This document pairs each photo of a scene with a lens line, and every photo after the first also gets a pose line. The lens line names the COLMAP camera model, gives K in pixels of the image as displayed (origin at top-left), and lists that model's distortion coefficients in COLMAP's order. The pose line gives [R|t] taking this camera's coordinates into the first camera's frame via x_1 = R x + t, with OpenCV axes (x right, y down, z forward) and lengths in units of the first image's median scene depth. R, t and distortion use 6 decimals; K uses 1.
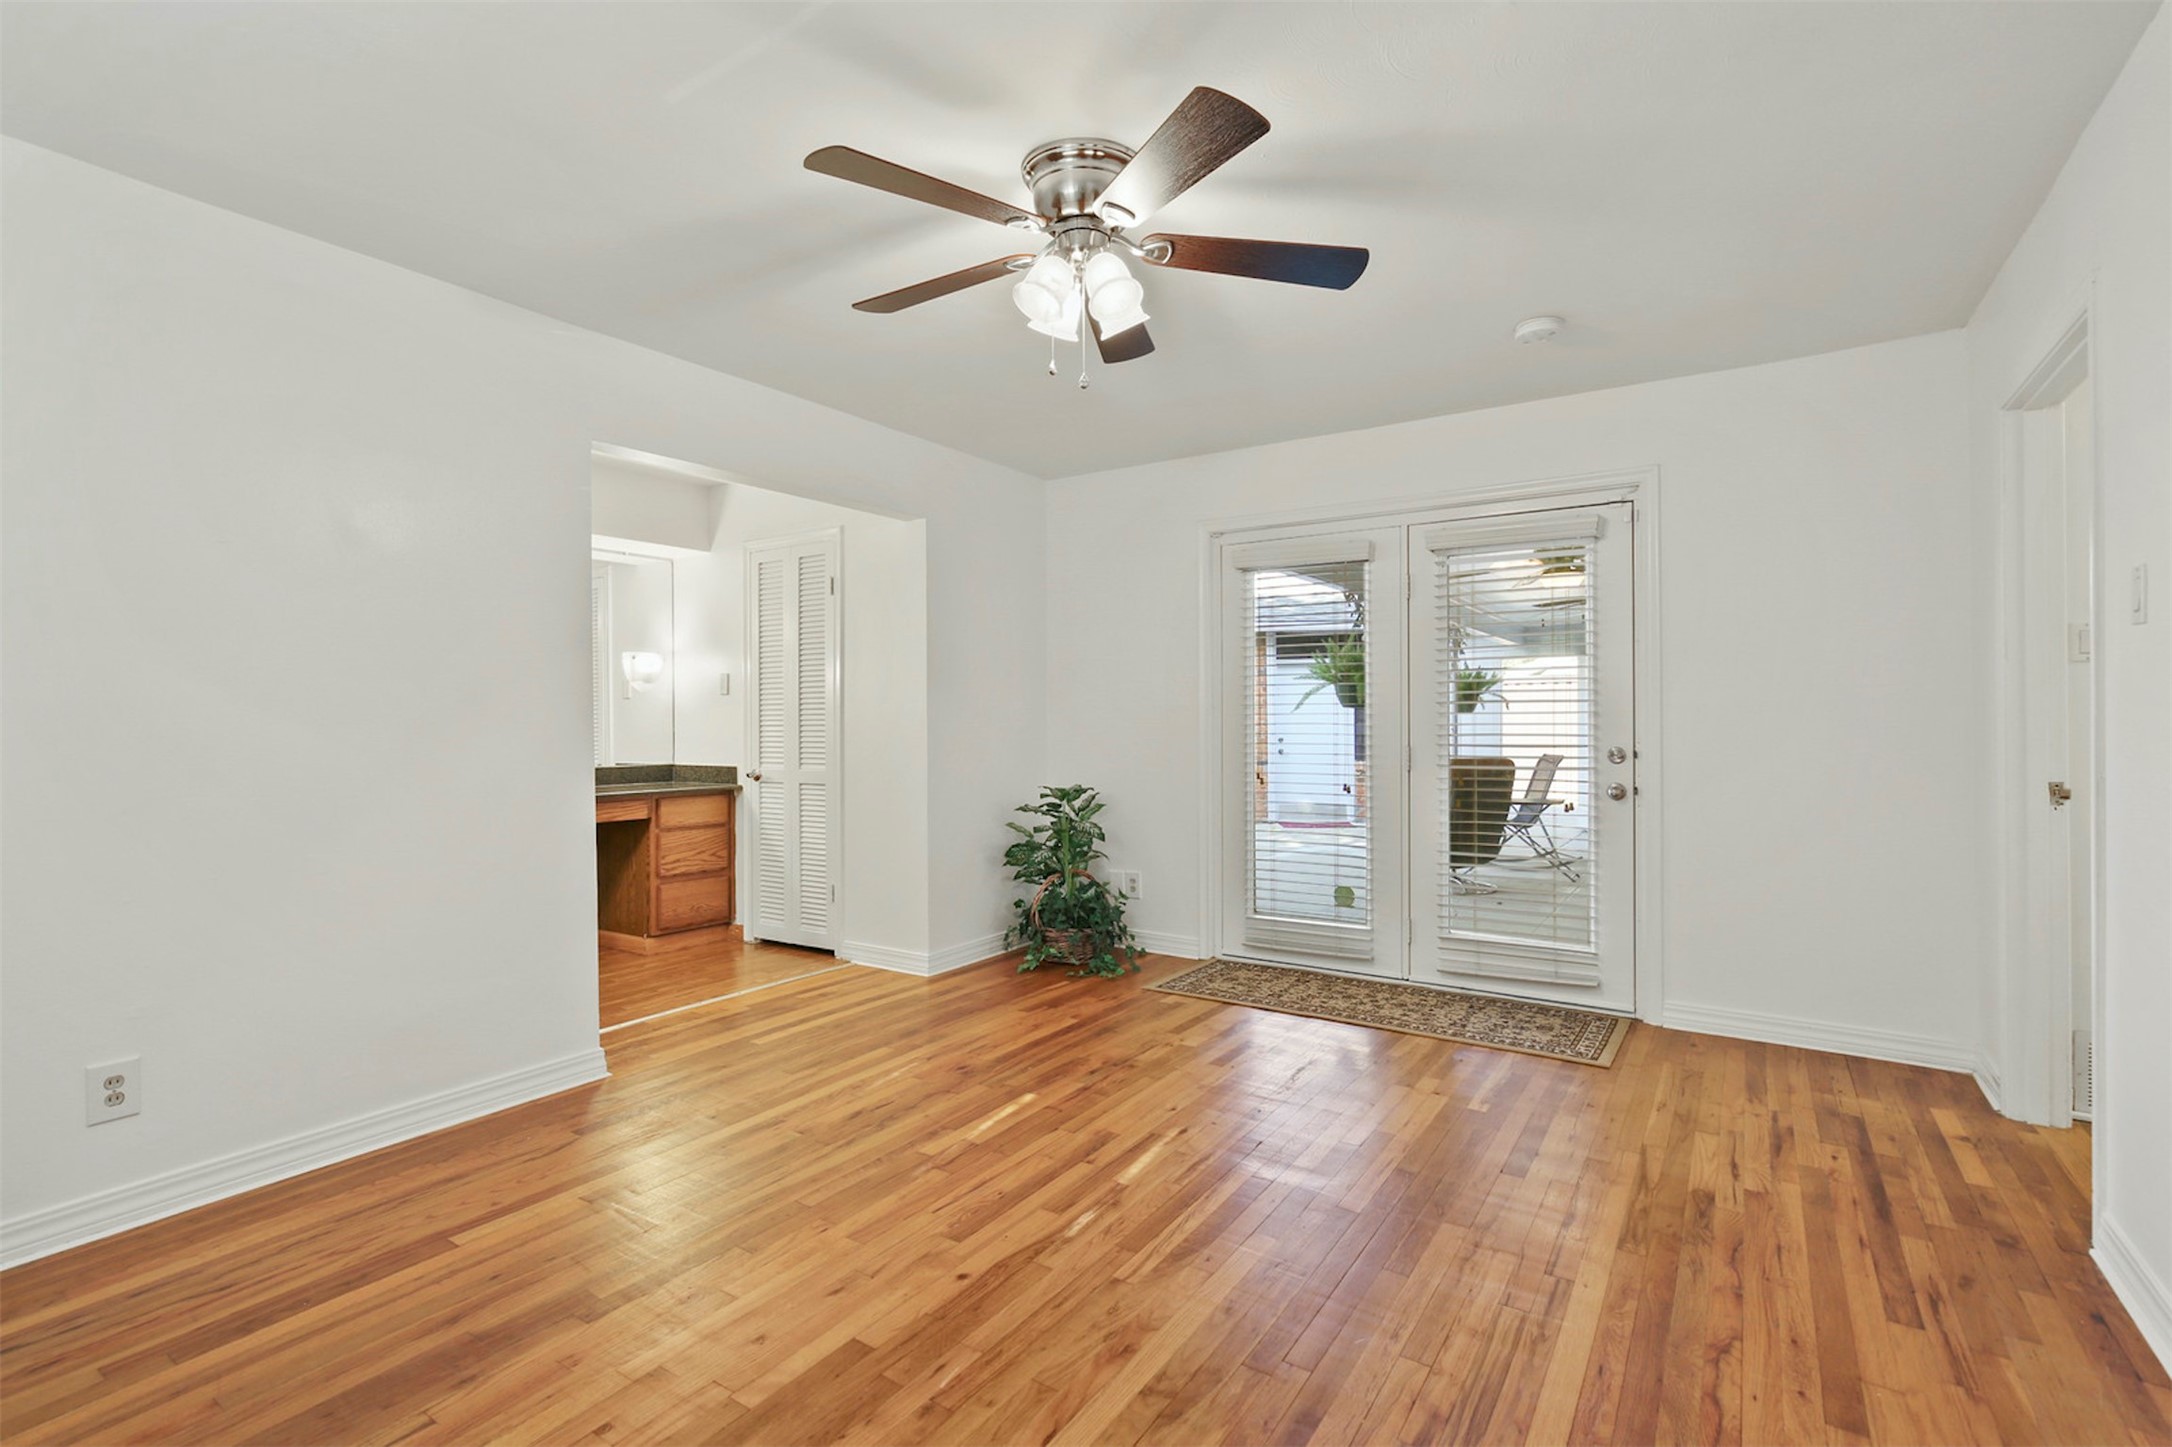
lens RADIAL K [[989.7, 0, 1117.1], [0, 989.7, 726.9], [0, 0, 1]] dist [-0.015658, 0.006068]
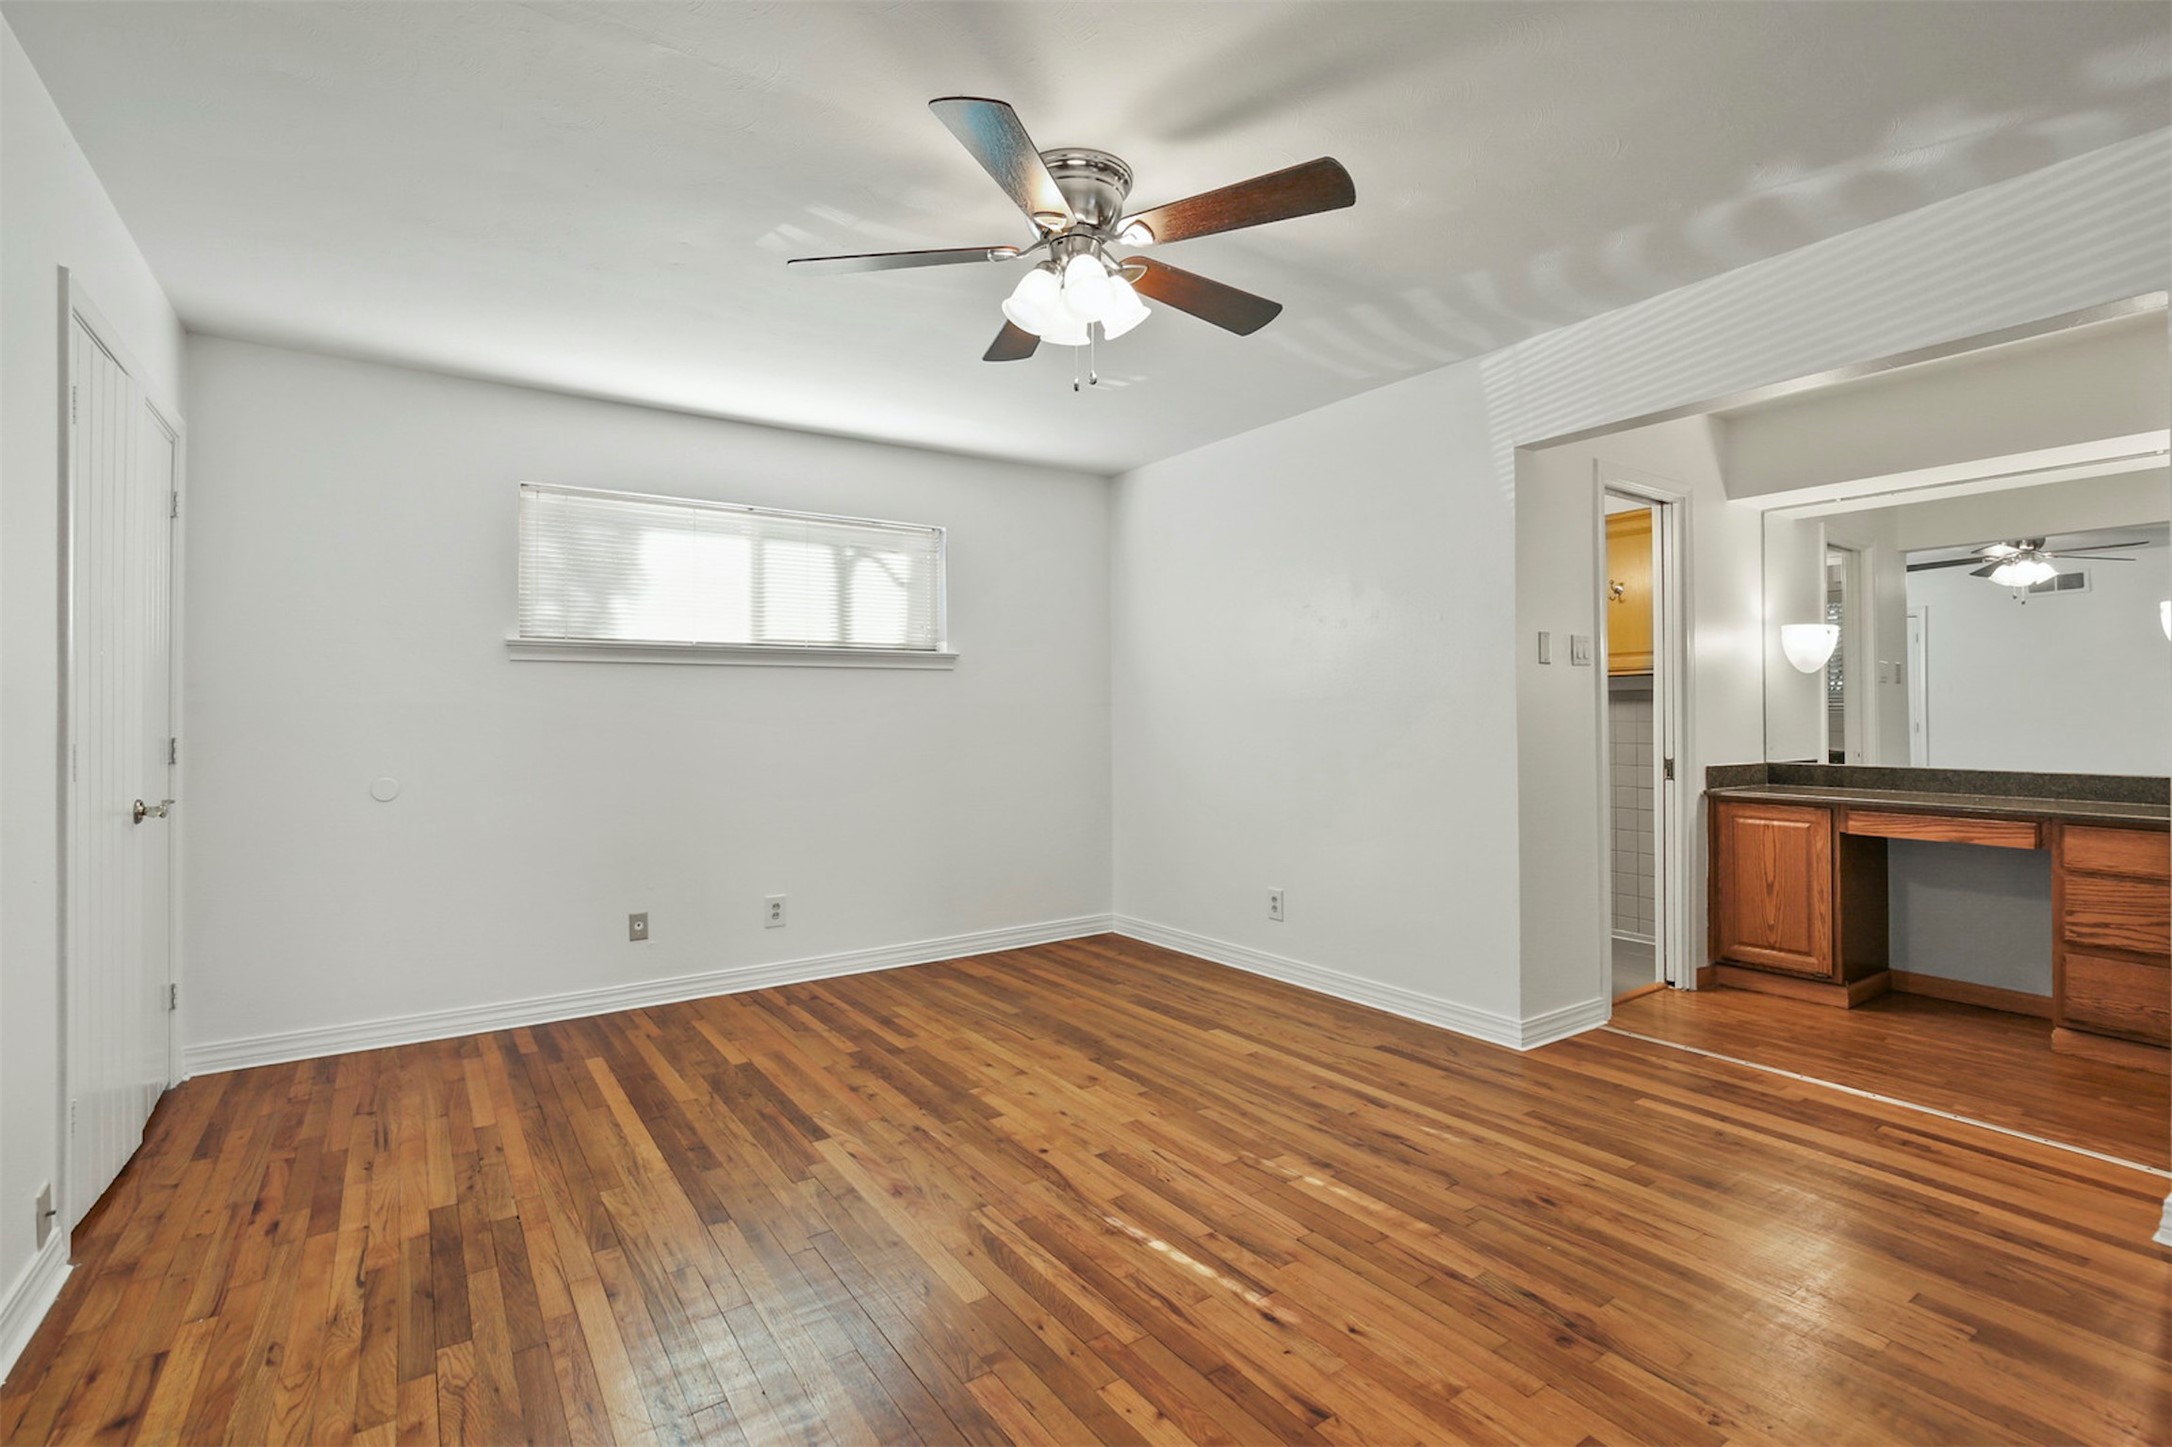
lens RADIAL K [[989.7, 0, 1065.8], [0, 989.7, 713.9], [0, 0, 1]] dist [-0.015658, 0.006068]
pose [[-0.400516, 0.006239, -0.916269, 0.666677], [0.001706, 0.999980, 0.006063, -0.011332], [0.916288, 0.000865, -0.400519, 1.023622]]
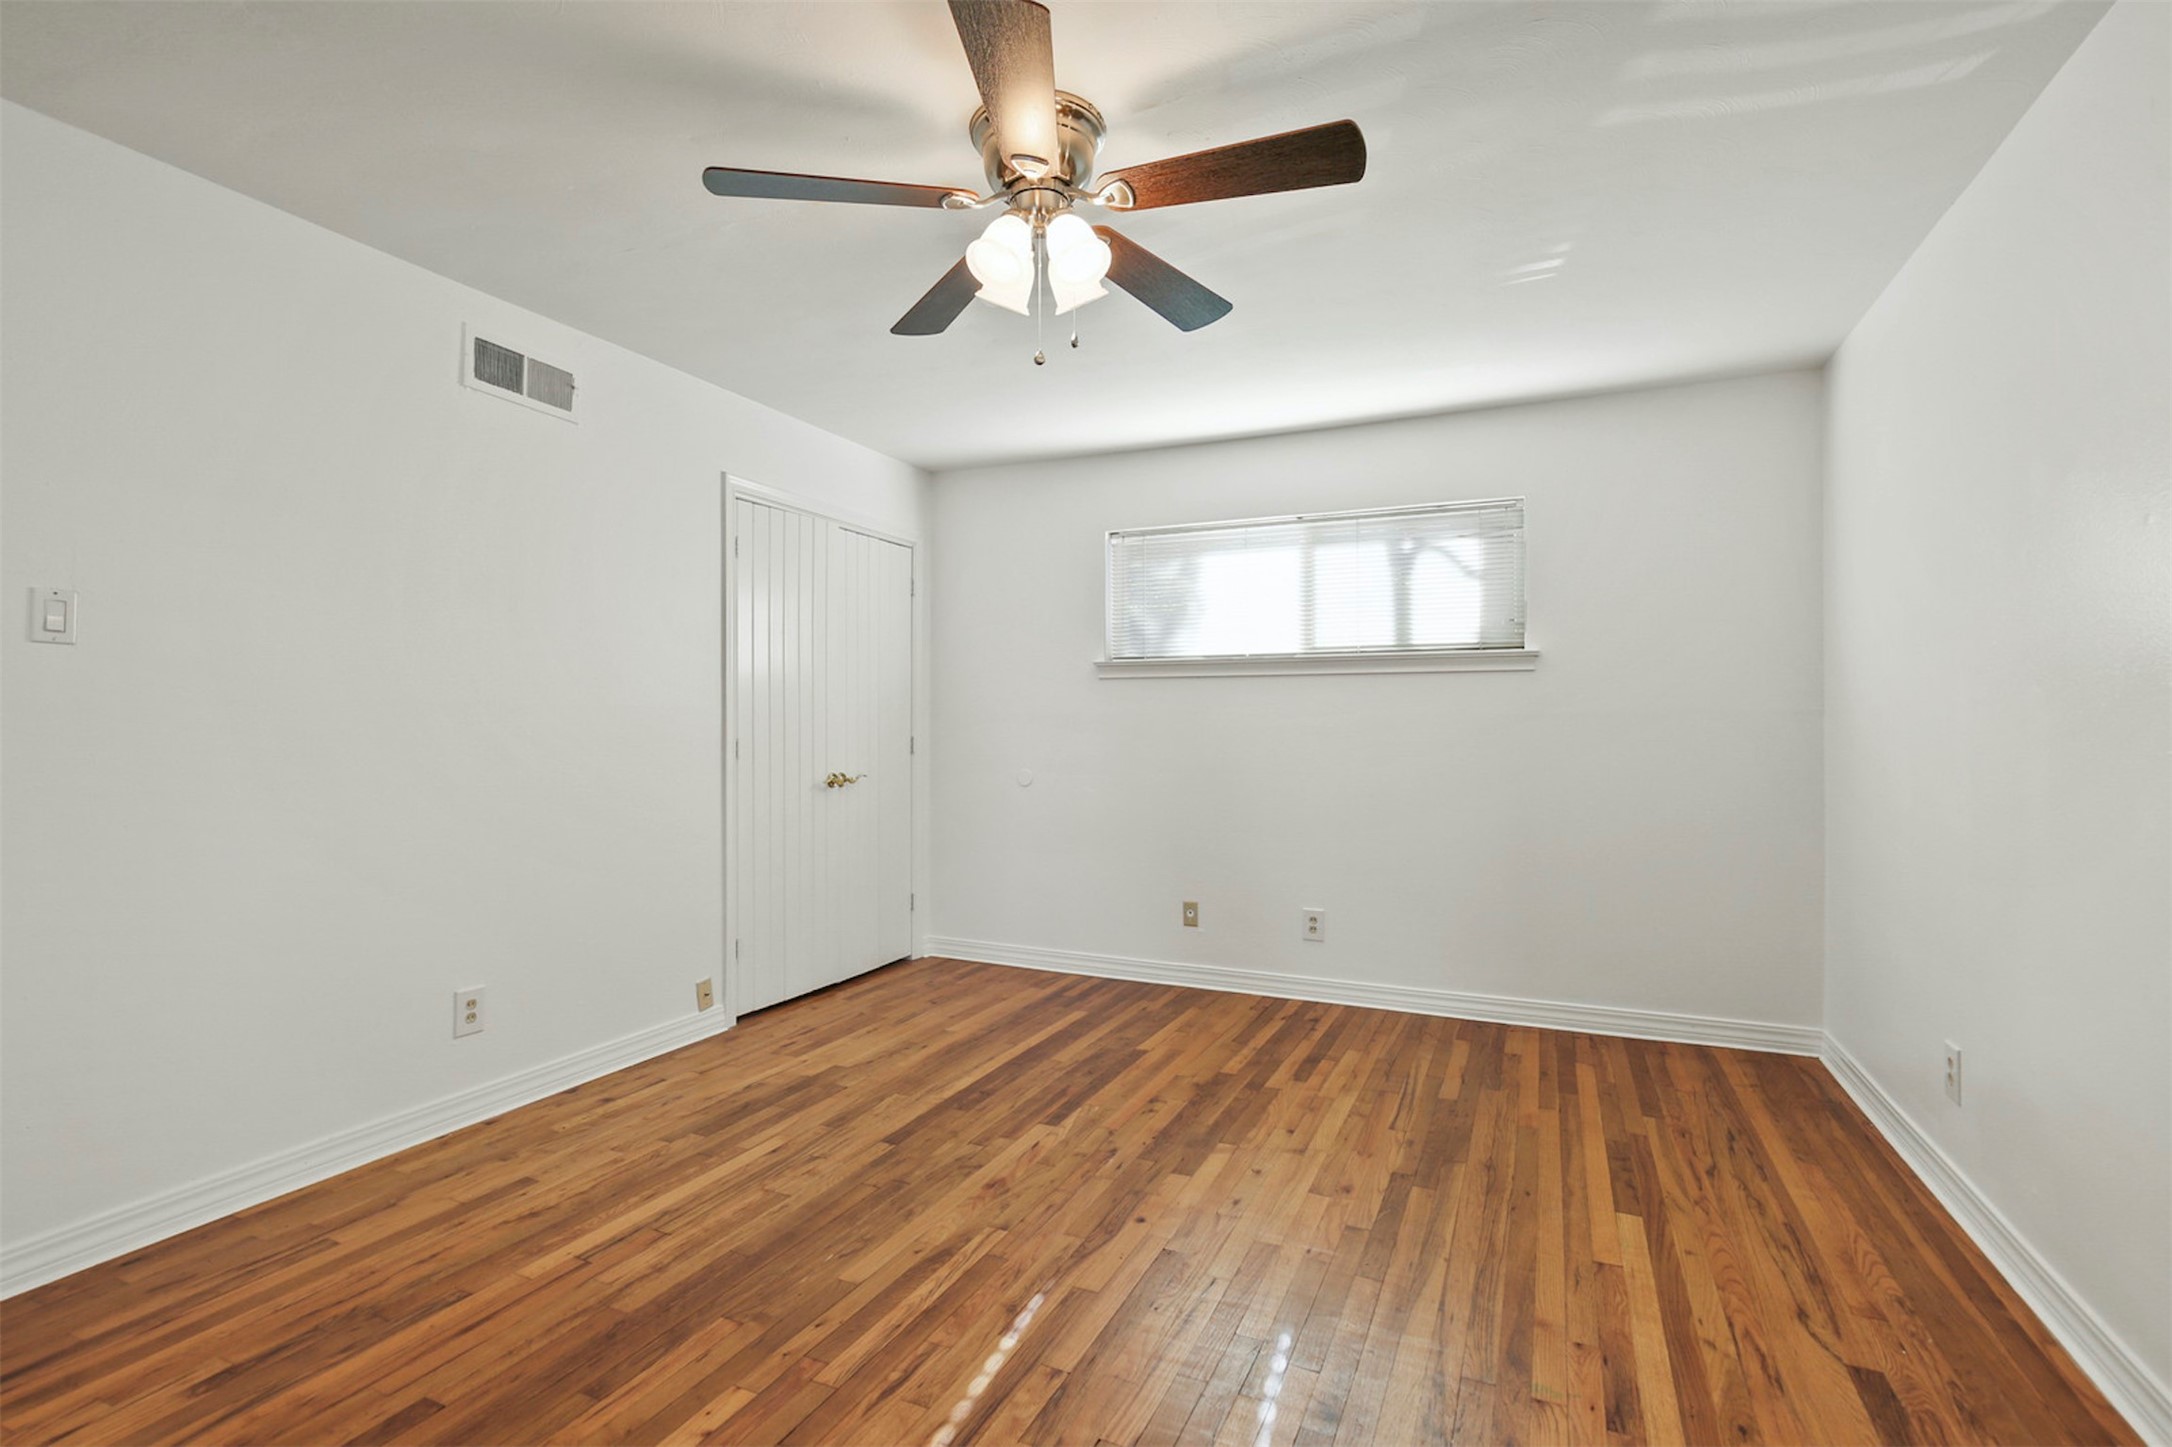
lens RADIAL K [[989.7, 0, 1101.0], [0, 989.7, 728.0], [0, 0, 1]] dist [-0.015658, 0.006068]
pose [[-0.989331, 0.003877, -0.145633, 0.033842], [0.002147, 0.999925, 0.012035, -0.014271], [0.145669, 0.011594, -0.989265, 1.402852]]
